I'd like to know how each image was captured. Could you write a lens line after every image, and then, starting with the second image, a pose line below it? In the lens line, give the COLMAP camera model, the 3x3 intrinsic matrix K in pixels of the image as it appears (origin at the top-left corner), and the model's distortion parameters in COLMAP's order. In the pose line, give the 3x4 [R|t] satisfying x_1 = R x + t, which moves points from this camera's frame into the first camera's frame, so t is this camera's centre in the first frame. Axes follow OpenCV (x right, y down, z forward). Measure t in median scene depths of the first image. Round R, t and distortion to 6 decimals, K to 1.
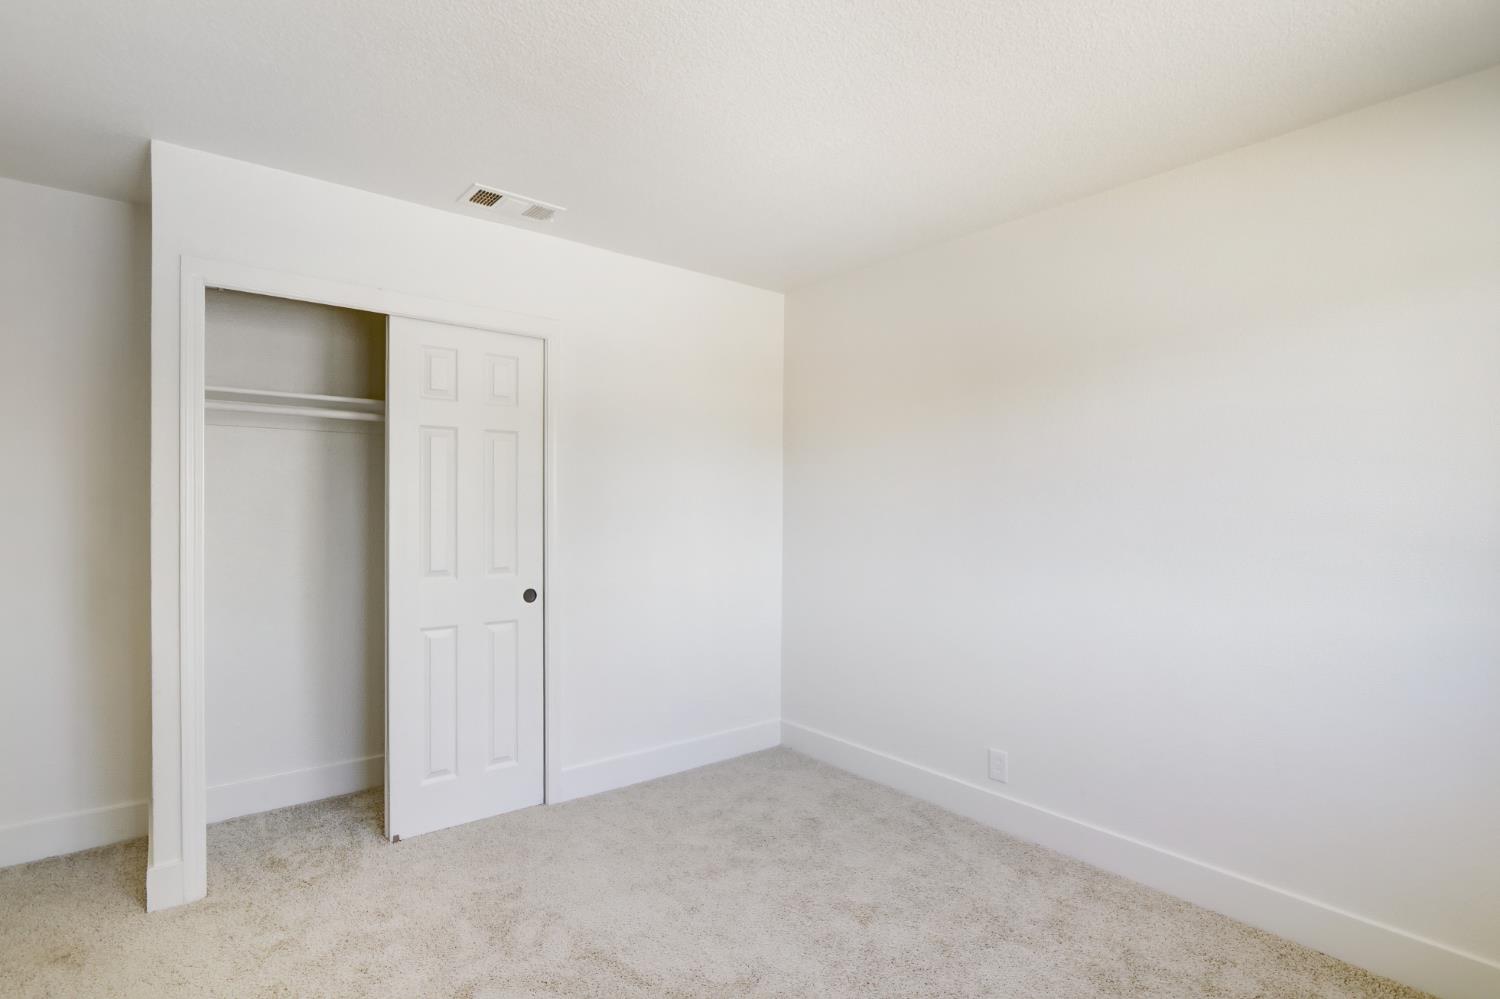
lens RADIAL K [[727.1, 0, 757.7], [0, 727.1, 504.0], [0, 0, 1]] dist [-0.012952, -0.000855]
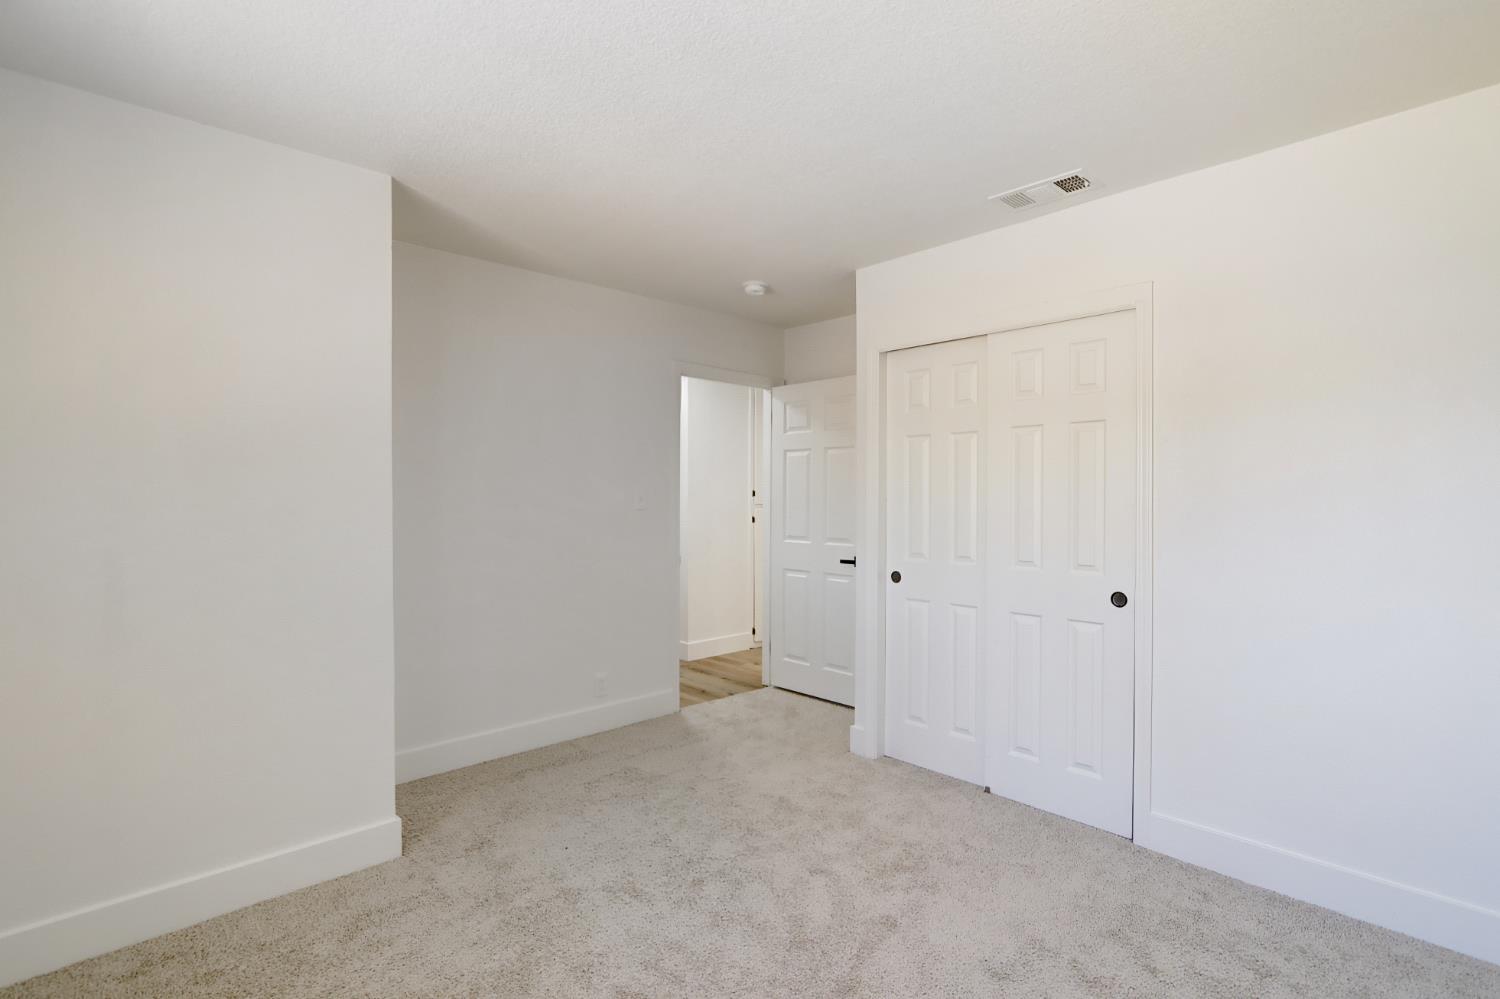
lens RADIAL K [[727.1, 0, 751.1], [0, 727.1, 496.4], [0, 0, 1]] dist [-0.012952, -0.000855]
pose [[0.061895, 0.002182, -0.998080, 0.587535], [-0.010399, 0.999945, 0.001542, 0.001752], [0.998028, 0.010284, 0.061914, 0.525689]]
